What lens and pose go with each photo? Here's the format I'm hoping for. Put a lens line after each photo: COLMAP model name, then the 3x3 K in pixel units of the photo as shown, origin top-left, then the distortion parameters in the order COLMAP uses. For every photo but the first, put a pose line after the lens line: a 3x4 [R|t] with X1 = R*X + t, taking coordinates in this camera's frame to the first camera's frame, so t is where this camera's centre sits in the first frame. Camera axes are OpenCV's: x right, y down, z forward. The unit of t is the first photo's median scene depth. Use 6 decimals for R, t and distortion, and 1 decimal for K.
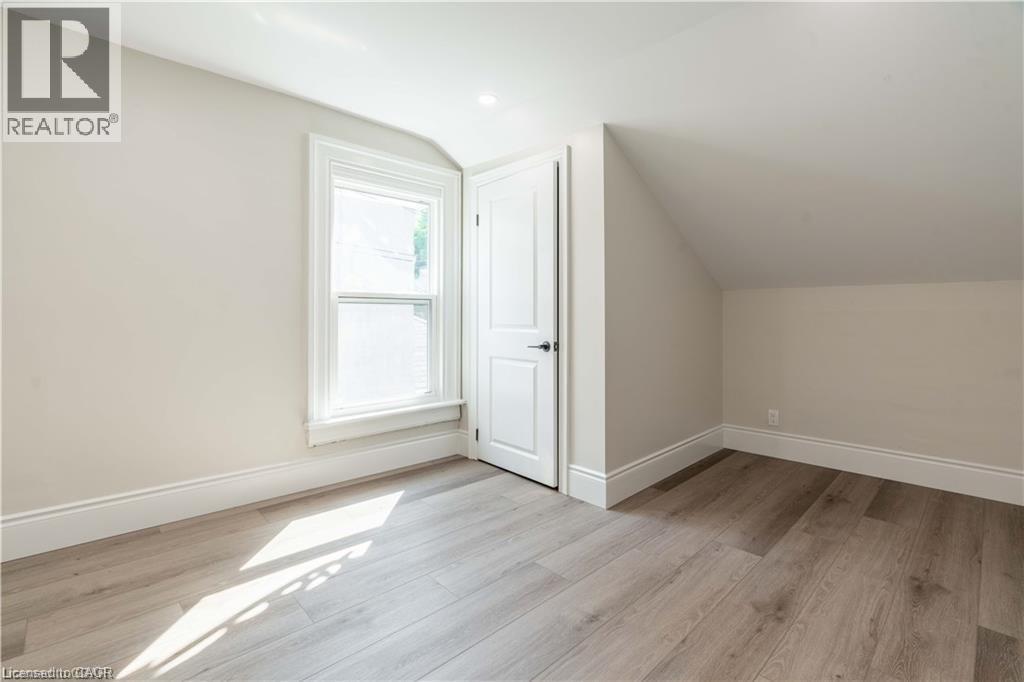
lens RADIAL K [[469.8, 0, 514.8], [0, 469.8, 317.4], [0, 0, 1]] dist [-0.000933, 0.000019]
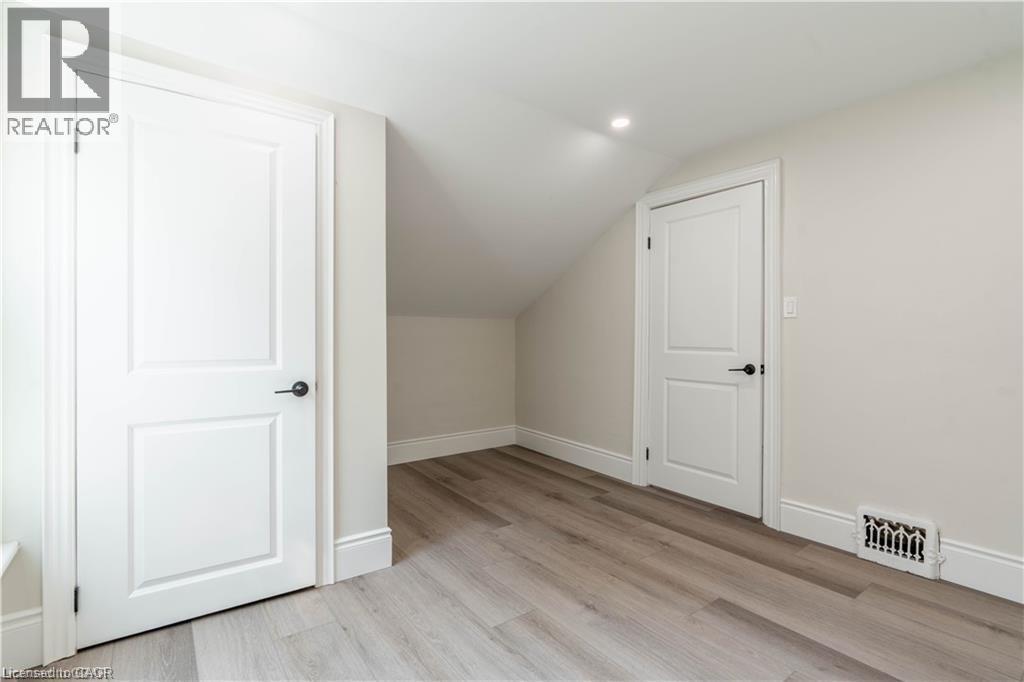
lens RADIAL K [[478.4, 0, 512.0], [0, 478.4, 341.0], [0, 0, 1]] dist [0.000220, -0.000083]
pose [[0.126322, -0.009836, 0.991941, -0.779445], [0.000261, 0.999951, 0.009883, -0.020081], [-0.991989, -0.000990, 0.126318, 0.797911]]
